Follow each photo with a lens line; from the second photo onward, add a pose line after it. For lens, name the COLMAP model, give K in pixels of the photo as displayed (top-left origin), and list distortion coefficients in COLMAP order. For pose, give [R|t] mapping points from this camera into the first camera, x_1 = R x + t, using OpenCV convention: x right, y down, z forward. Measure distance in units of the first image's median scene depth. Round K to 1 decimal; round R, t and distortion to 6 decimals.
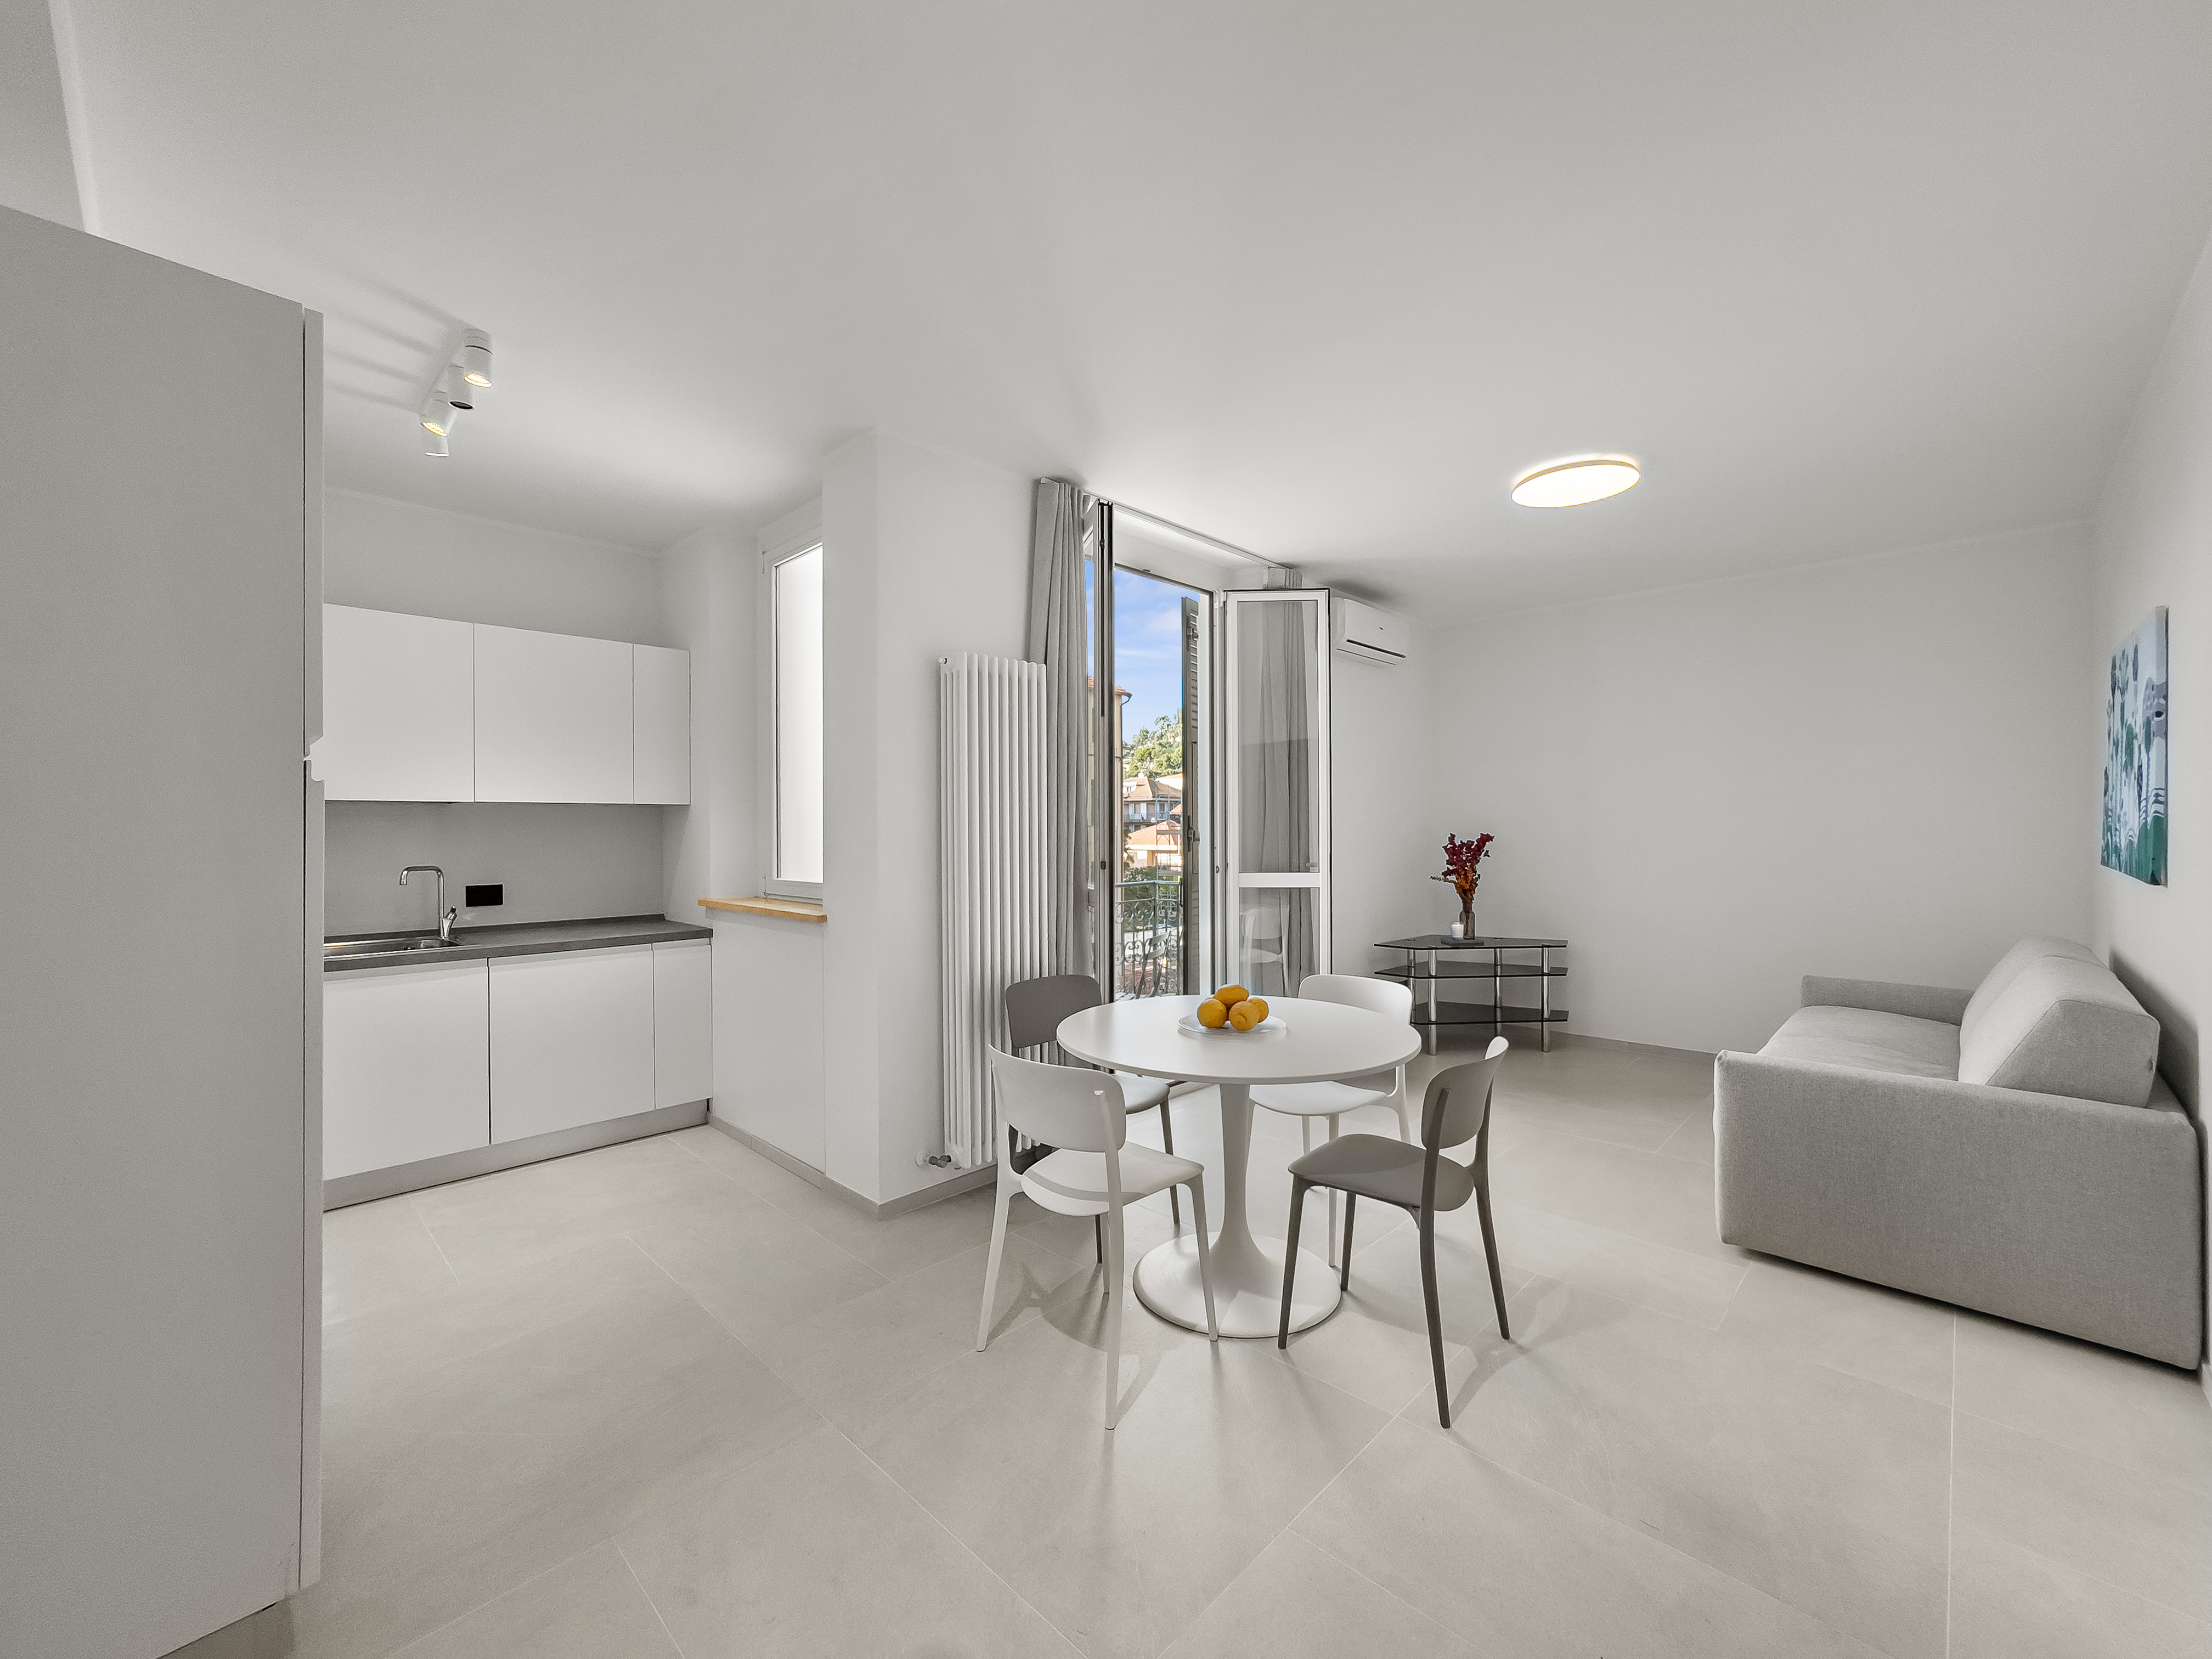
lens RADIAL K [[919.9, 0, 1112.8], [0, 919.9, 833.2], [0, 0, 1]] dist [-0.003885, -0.000453]
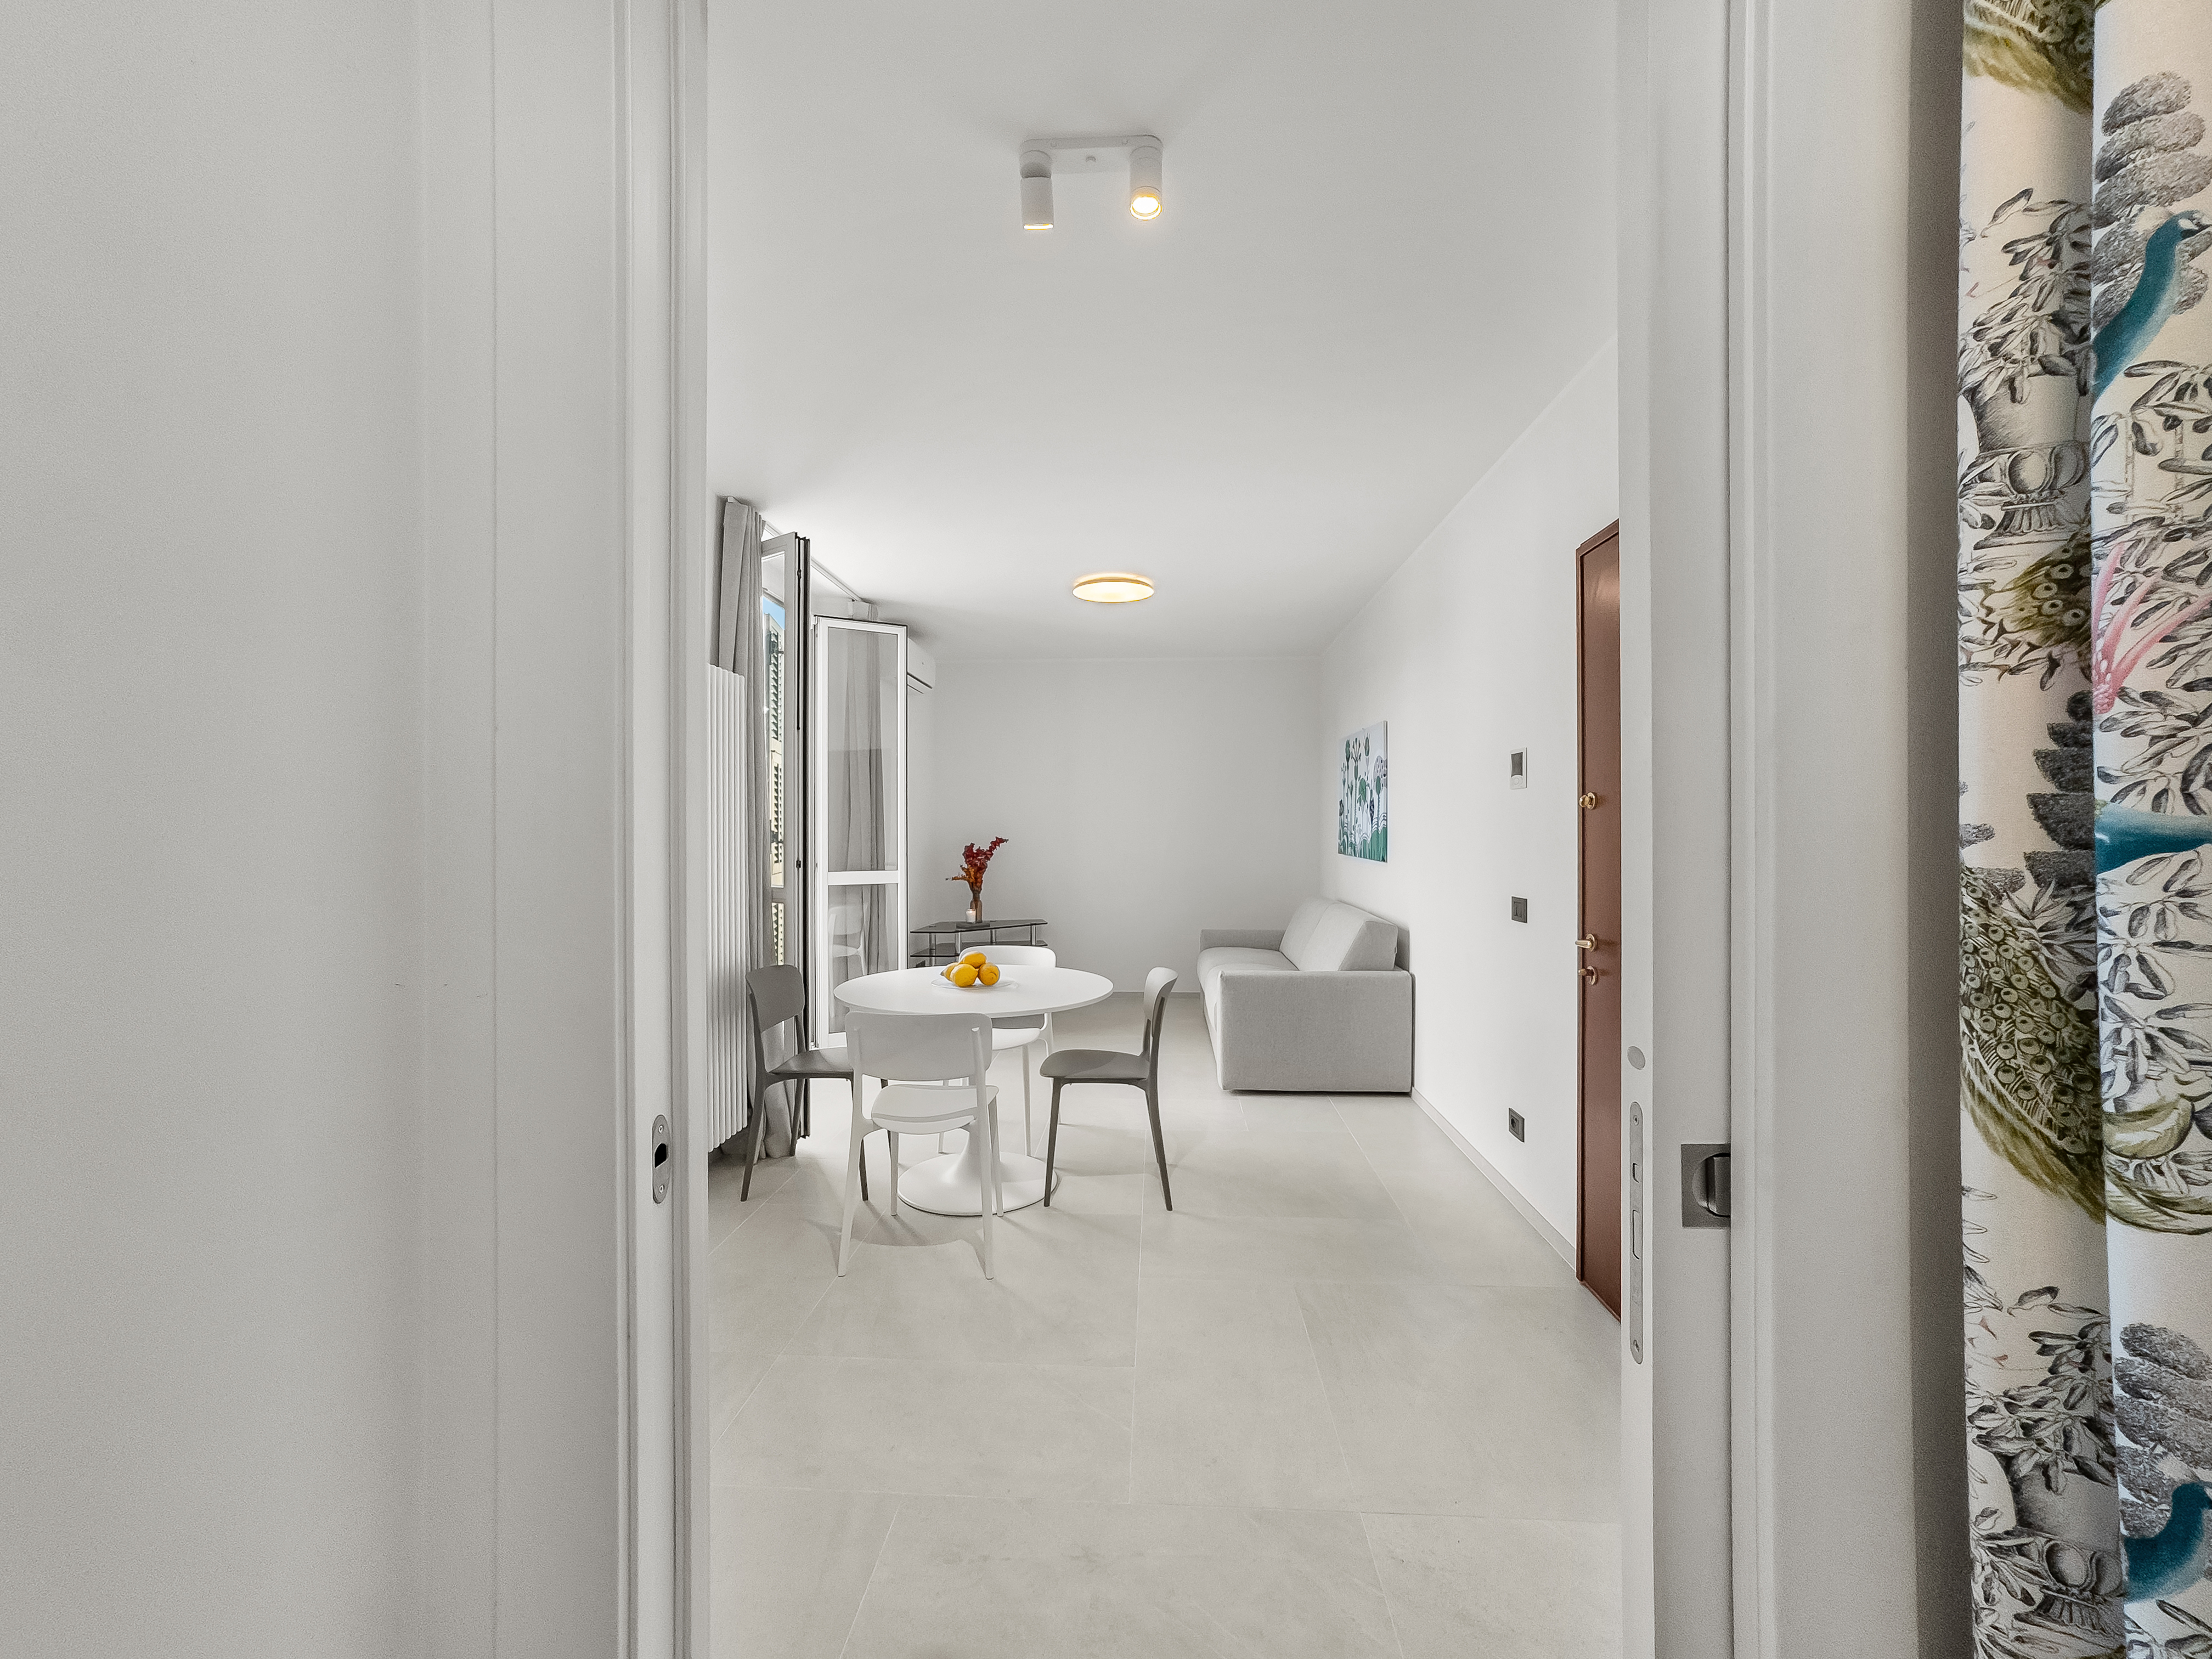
lens RADIAL K [[919.9, 0, 1112.8], [0, 919.9, 833.2], [0, 0, 1]] dist [-0.003885, -0.000453]
pose [[0.755302, 0.002607, 0.655372, -0.411839], [0.000260, 0.999991, -0.004278, 0.001647], [-0.655377, 0.003402, 0.755294, -0.074587]]
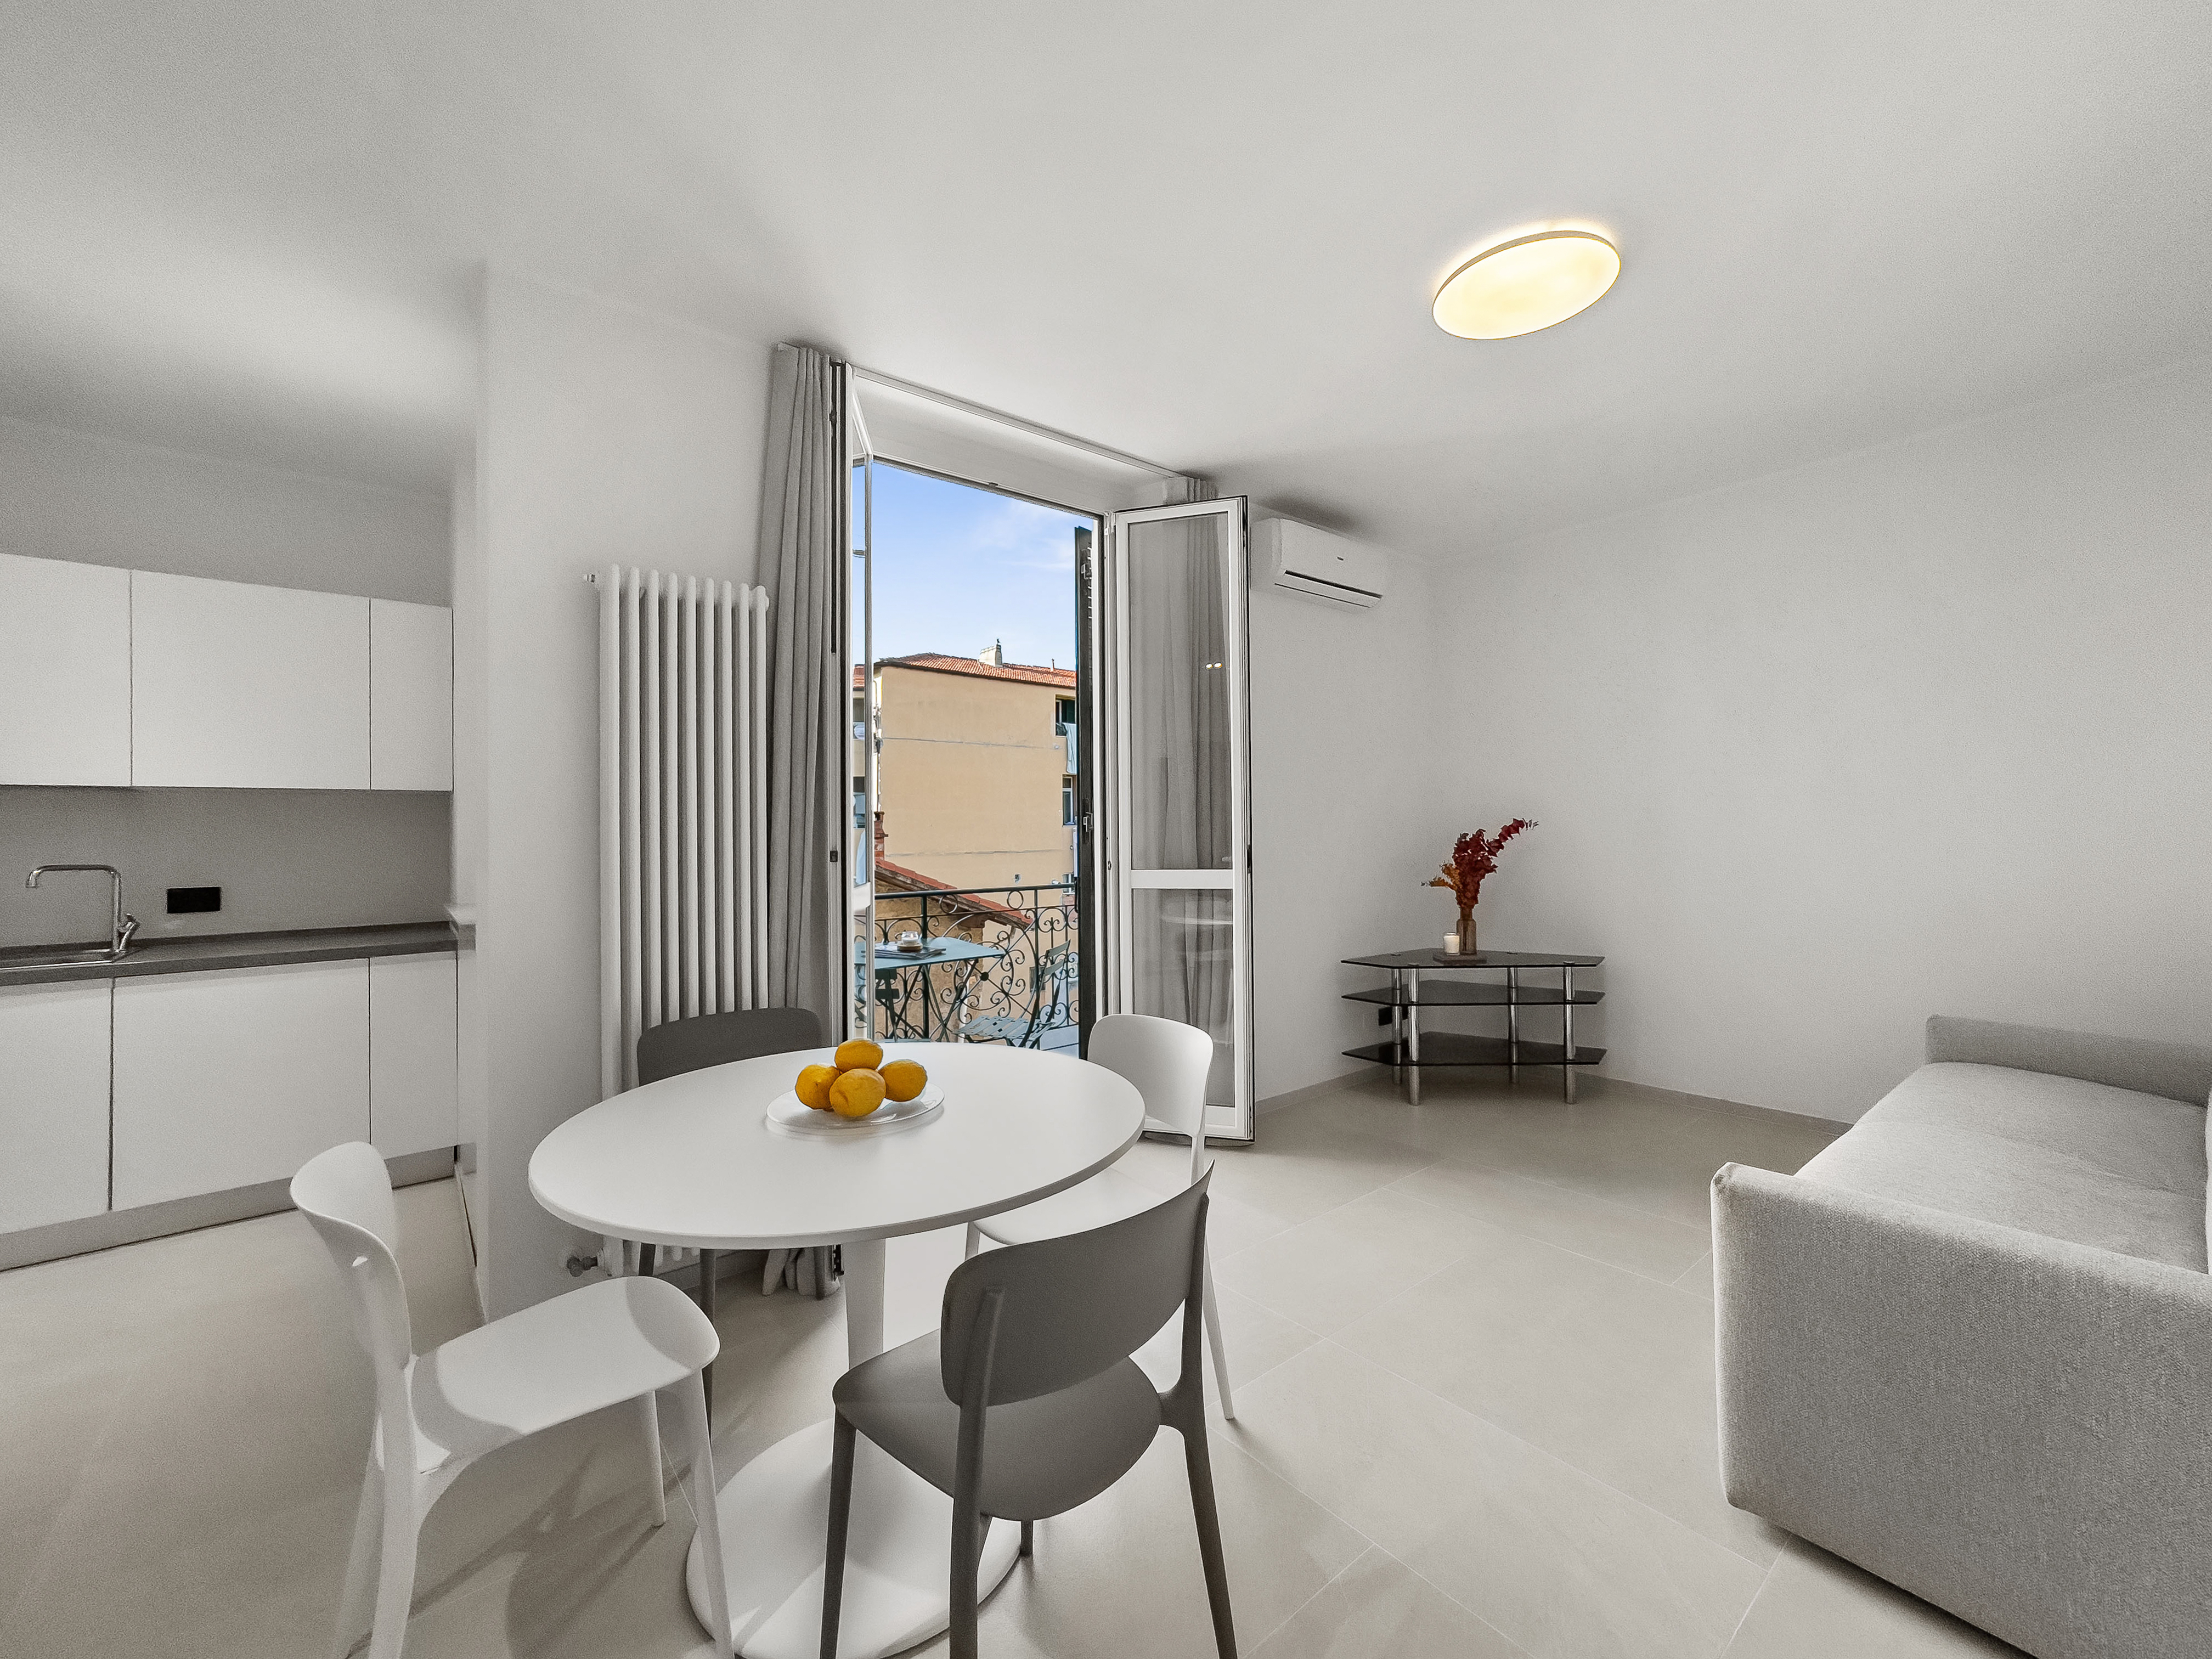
lens RADIAL K [[911.0, 0, 1106.0], [0, 911.0, 829.5], [0, 0, 1]] dist [-0.003549, 0.004331]
pose [[0.991545, -0.011797, -0.129229, 0.268143], [0.010623, 0.999896, -0.009771, 0.020920], [0.129331, 0.008316, 0.991567, 0.287983]]
